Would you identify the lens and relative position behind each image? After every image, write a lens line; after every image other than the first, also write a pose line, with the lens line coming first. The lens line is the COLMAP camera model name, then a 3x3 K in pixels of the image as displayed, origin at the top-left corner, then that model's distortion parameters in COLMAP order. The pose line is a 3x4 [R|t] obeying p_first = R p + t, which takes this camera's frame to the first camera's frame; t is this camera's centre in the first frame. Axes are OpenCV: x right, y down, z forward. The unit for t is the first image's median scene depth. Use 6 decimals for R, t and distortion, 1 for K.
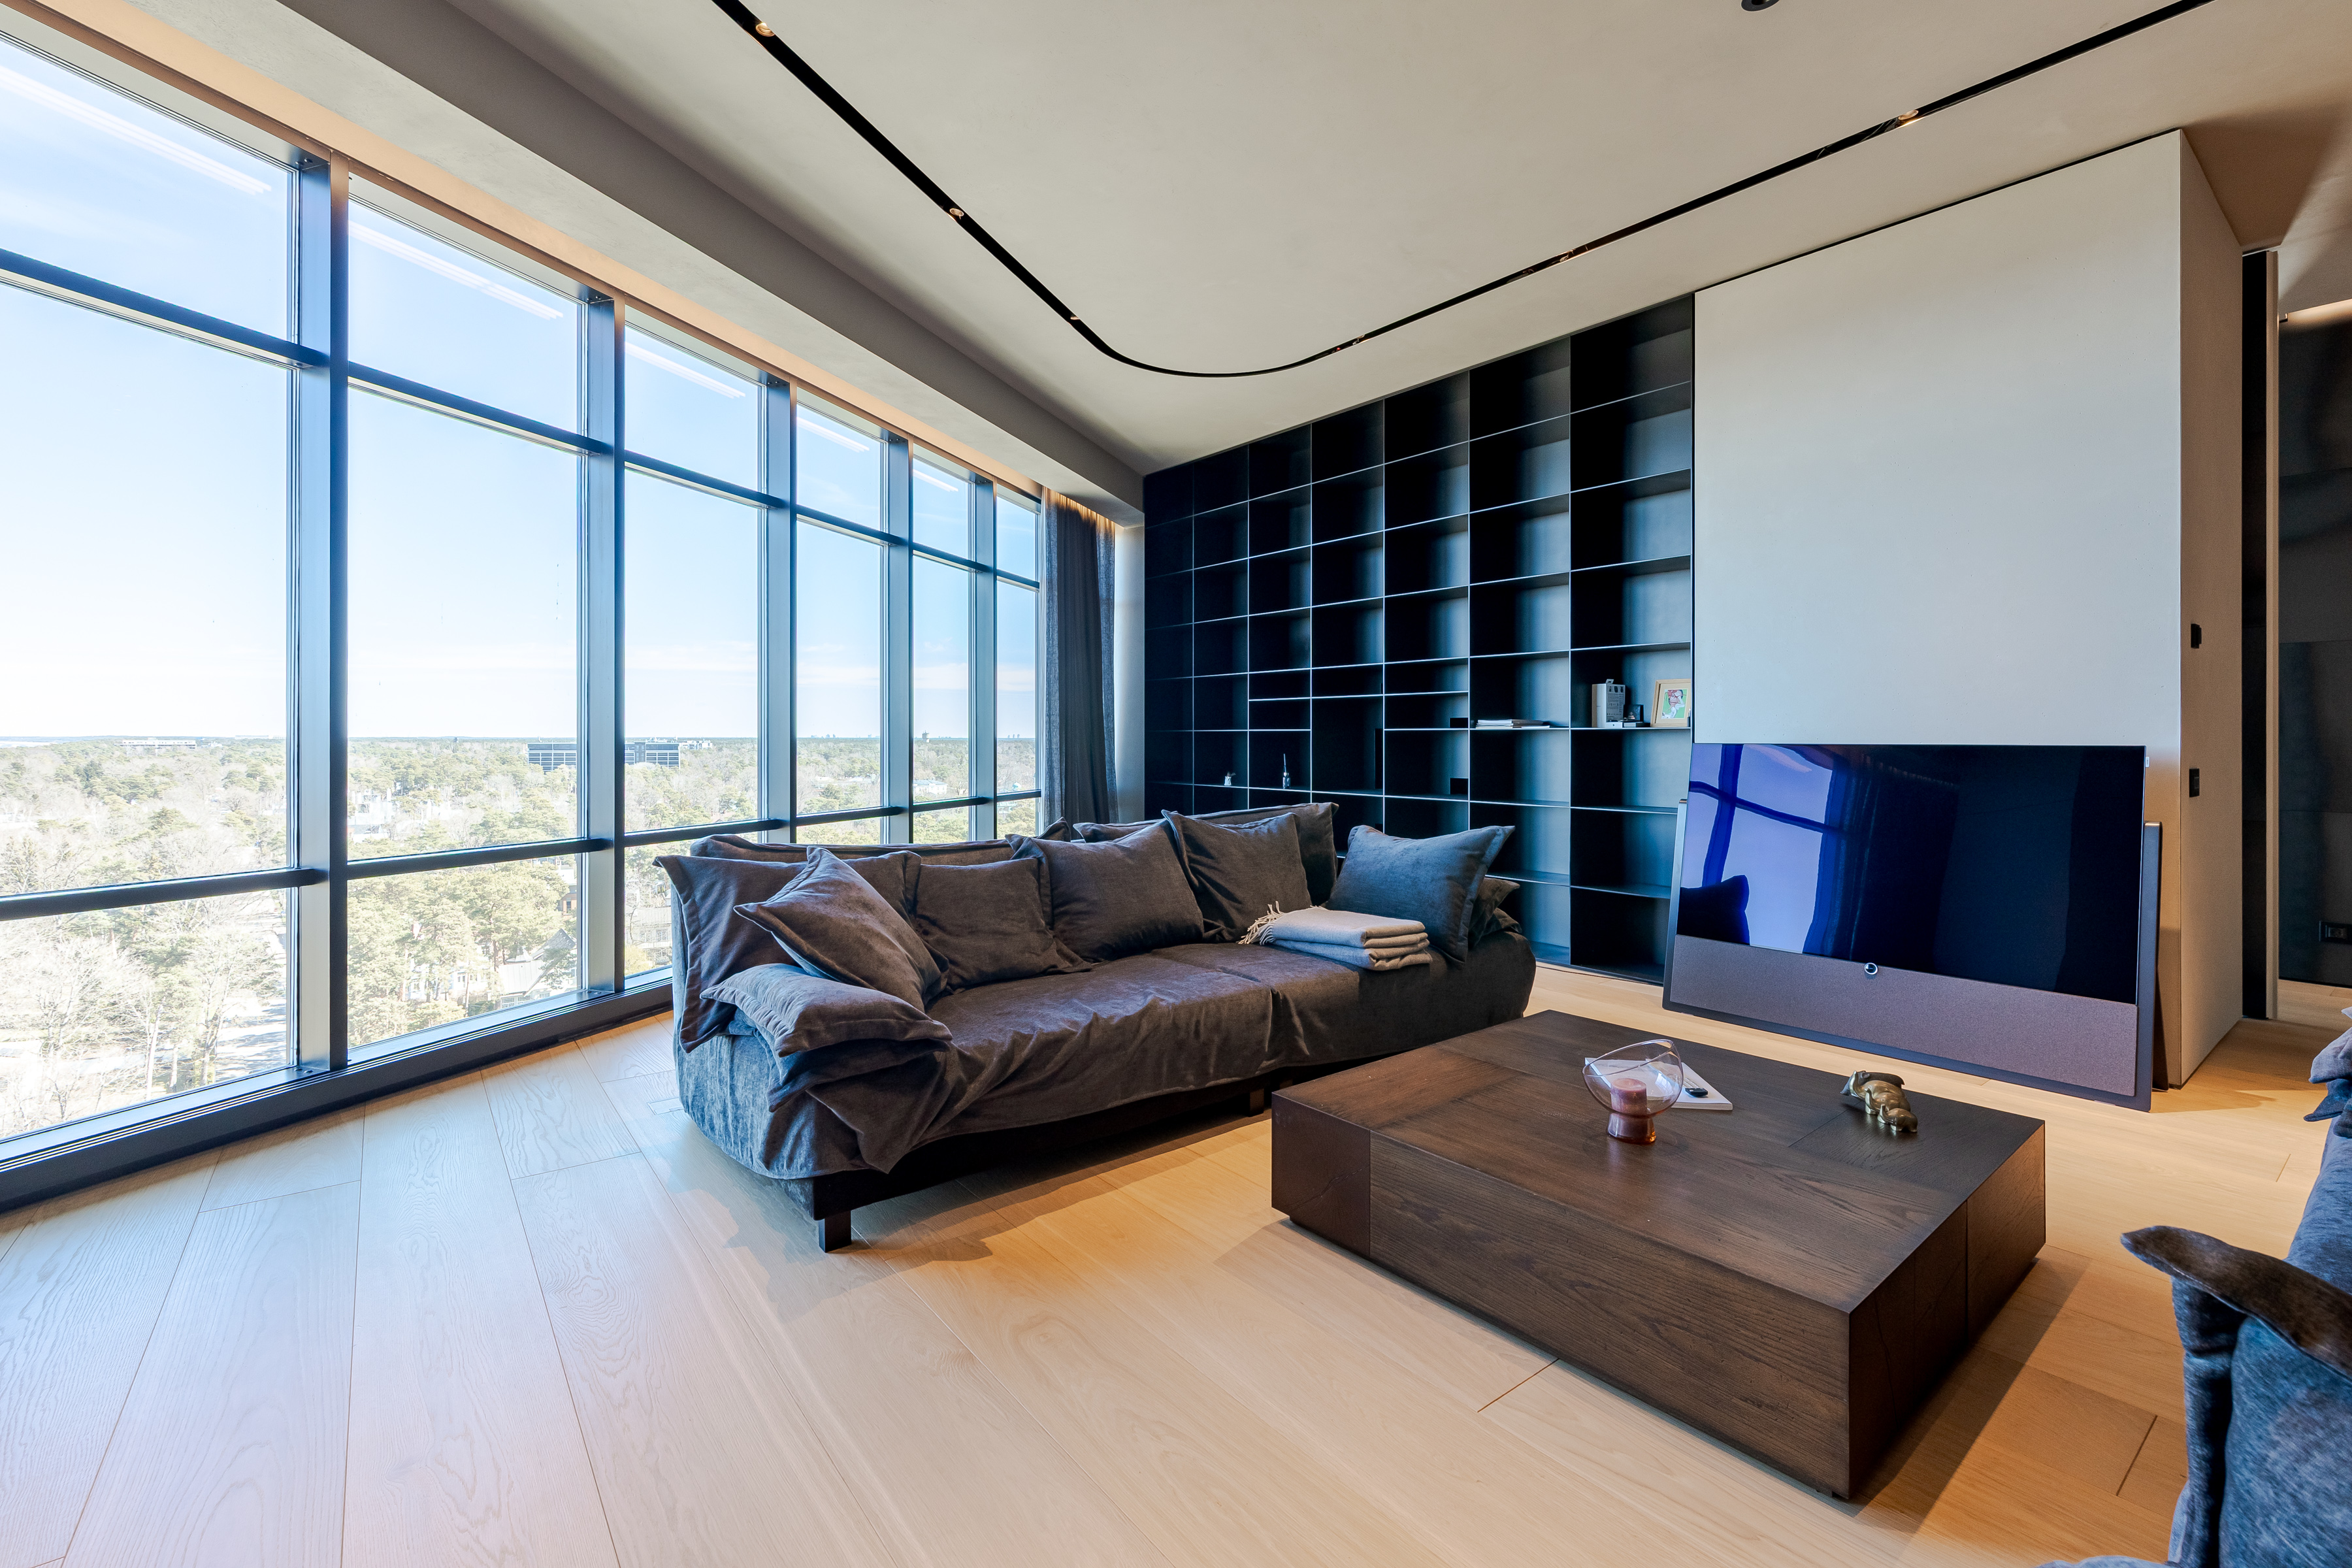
lens RADIAL K [[1024.7, 0, 1192.1], [0, 1024.7, 742.0], [0, 0, 1]] dist [0.008331, -0.000478]
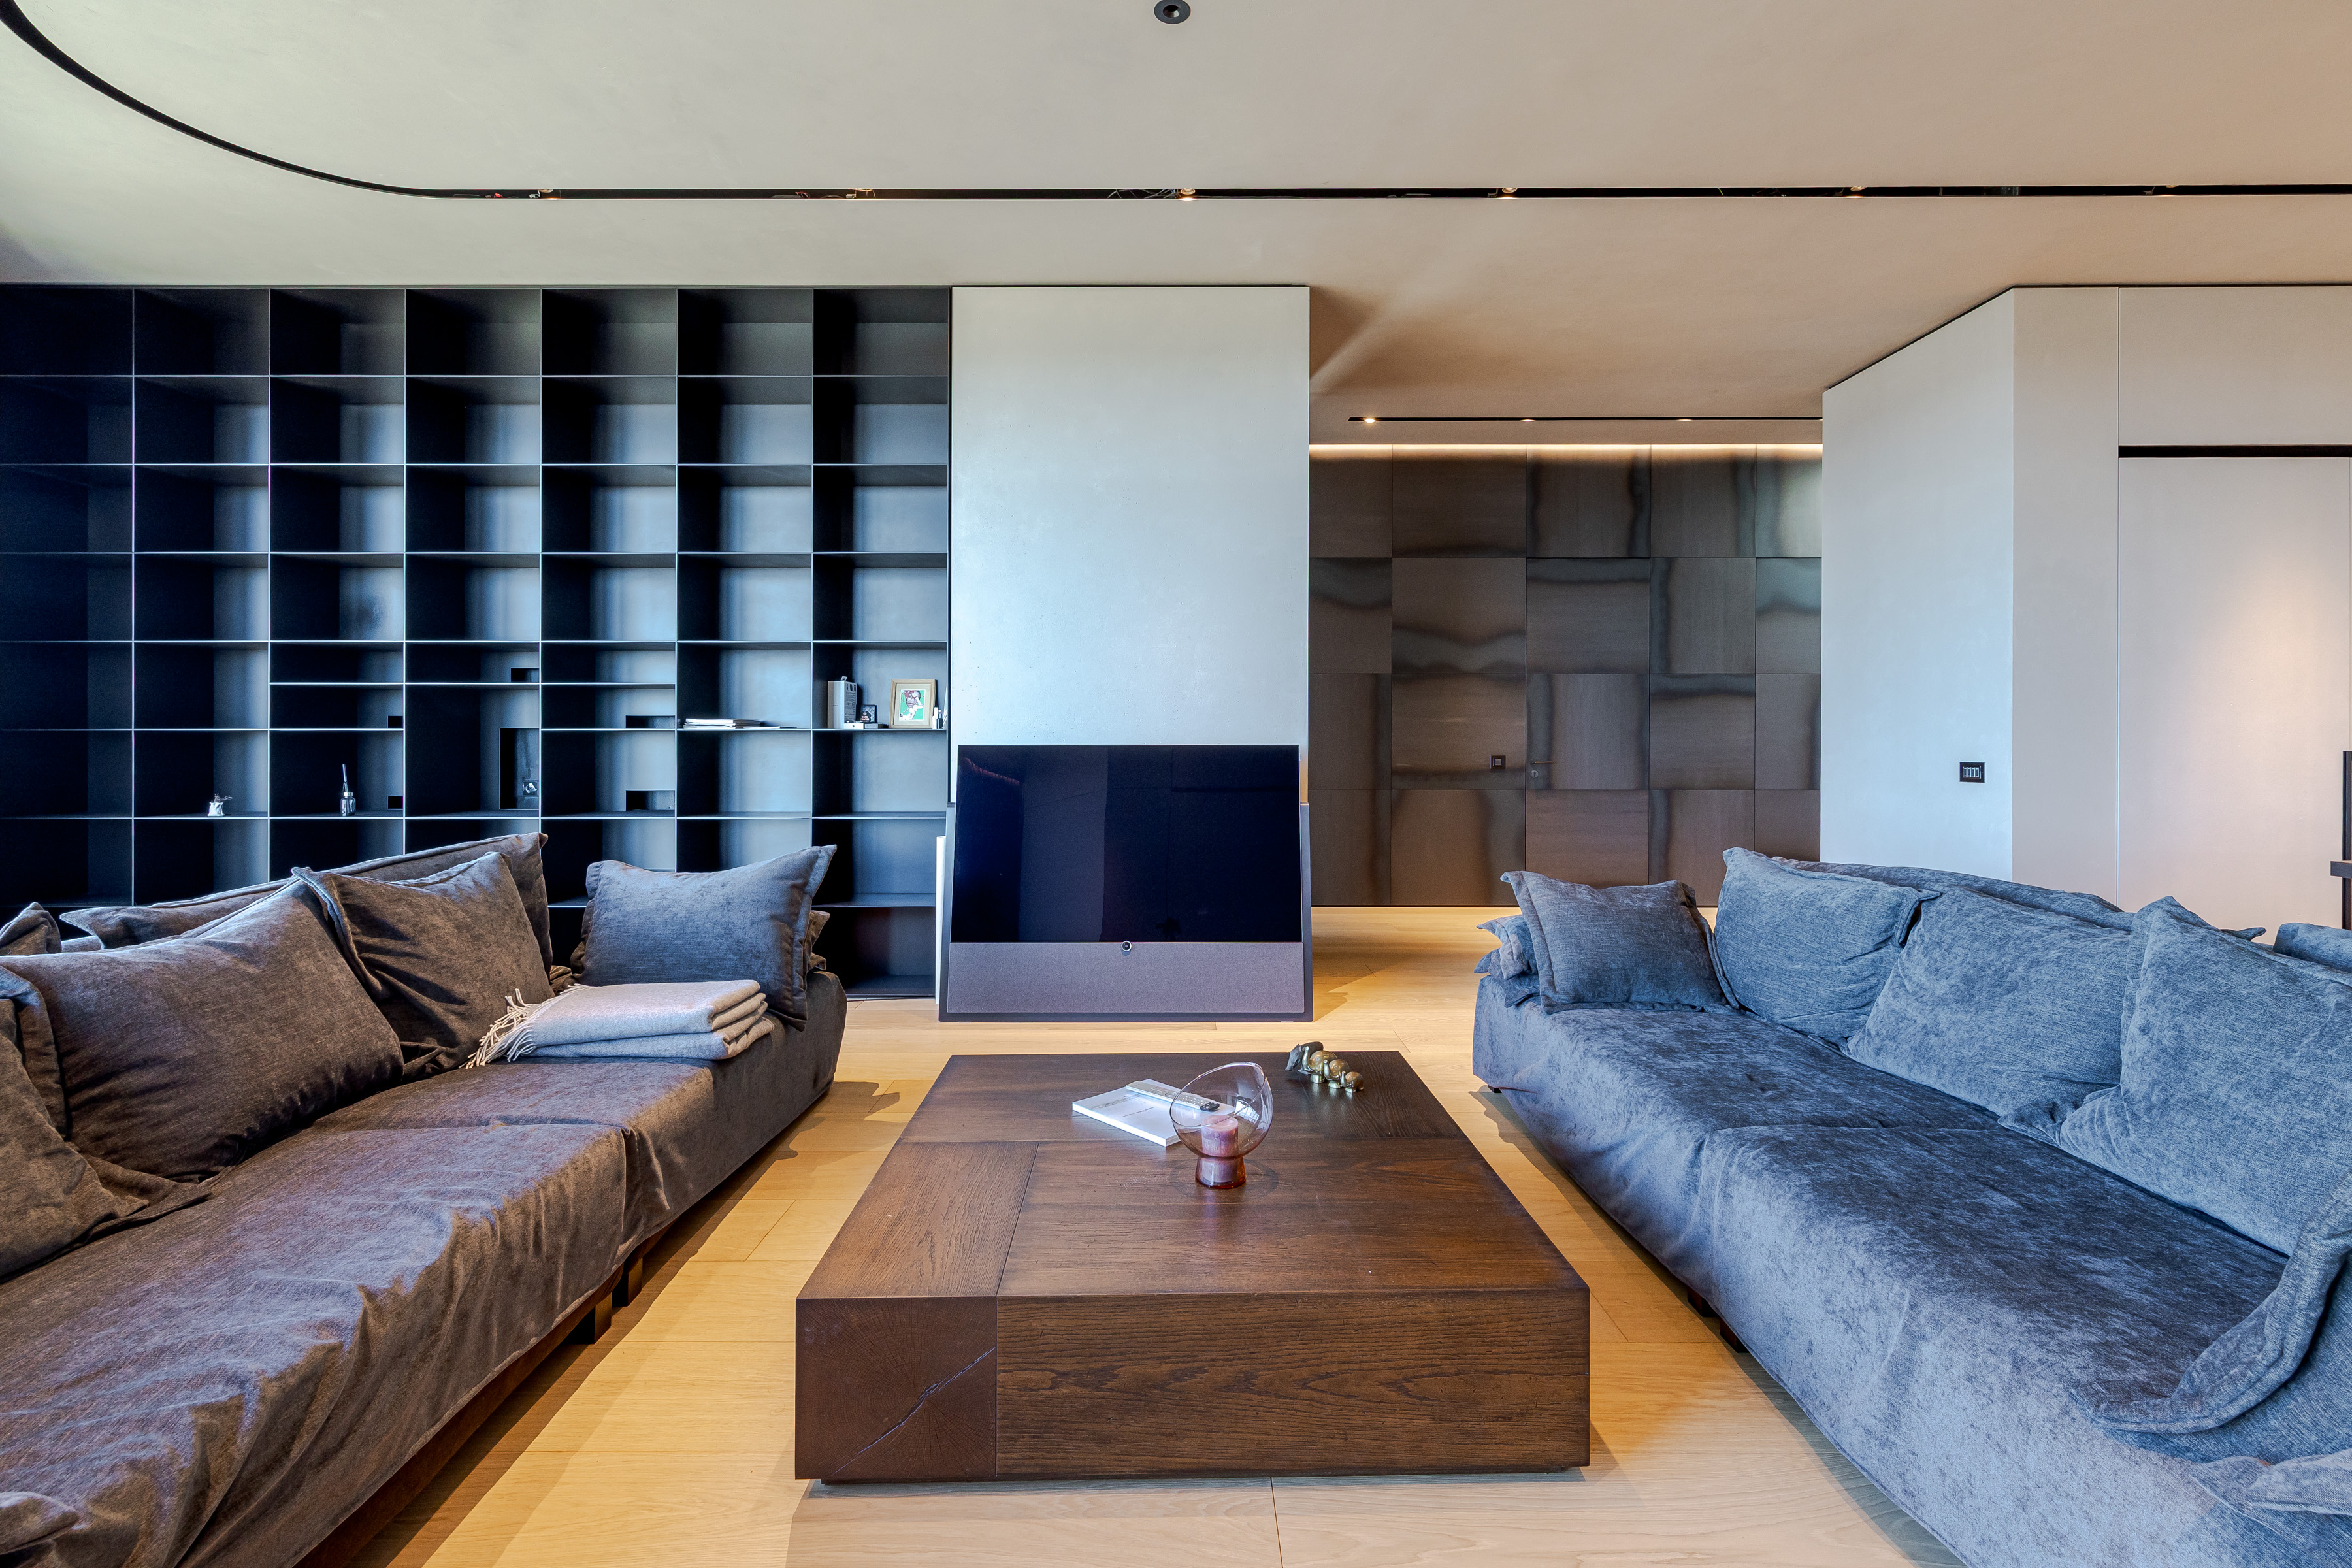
lens RADIAL K [[1024.7, 0, 1186.0], [0, 1024.7, 739.6], [0, 0, 1]] dist [0.008331, -0.000478]
pose [[0.623681, -0.001342, 0.781678, -0.172434], [0.004076, 0.999991, -0.001535, -0.001738], [-0.781668, 0.004143, 0.623681, 0.263625]]
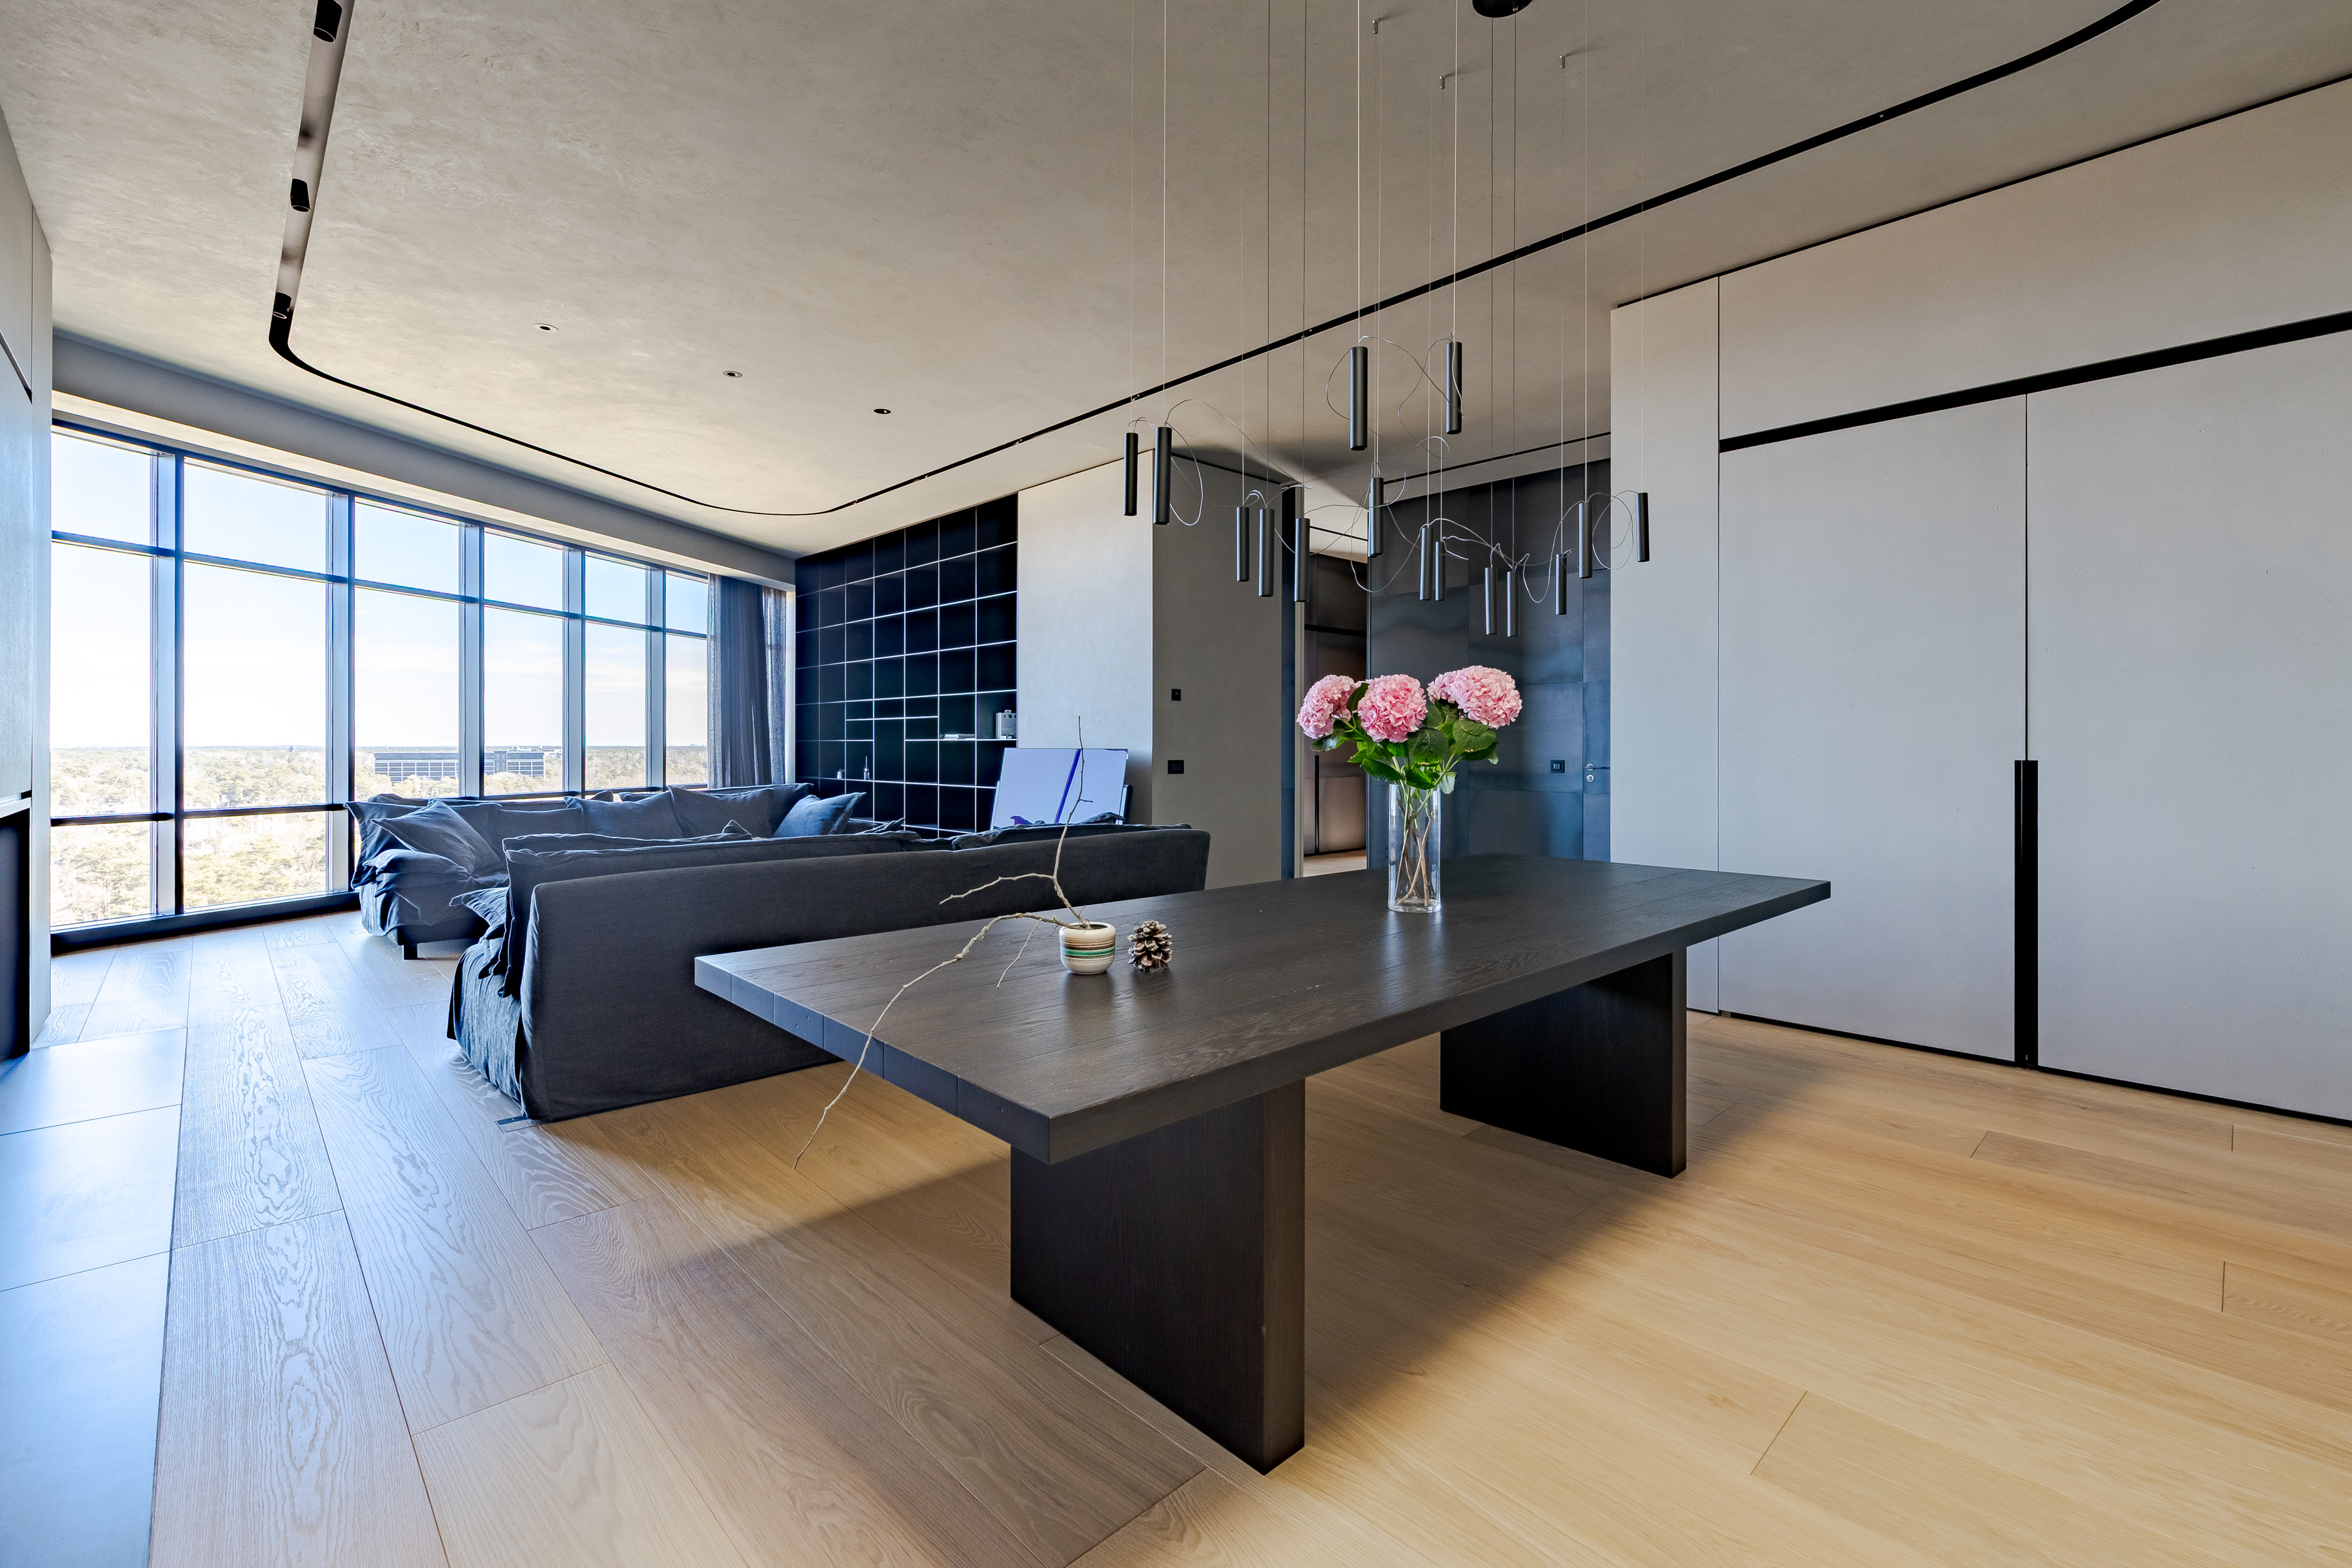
lens RADIAL K [[1024.7, 0, 1183.4], [0, 1024.7, 748.6], [0, 0, 1]] dist [0.008331, -0.000478]
pose [[0.995744, -0.001687, 0.092143, 0.757515], [0.001766, 0.999998, -0.000769, 0.004903], [-0.092142, 0.000928, 0.995745, -0.959748]]
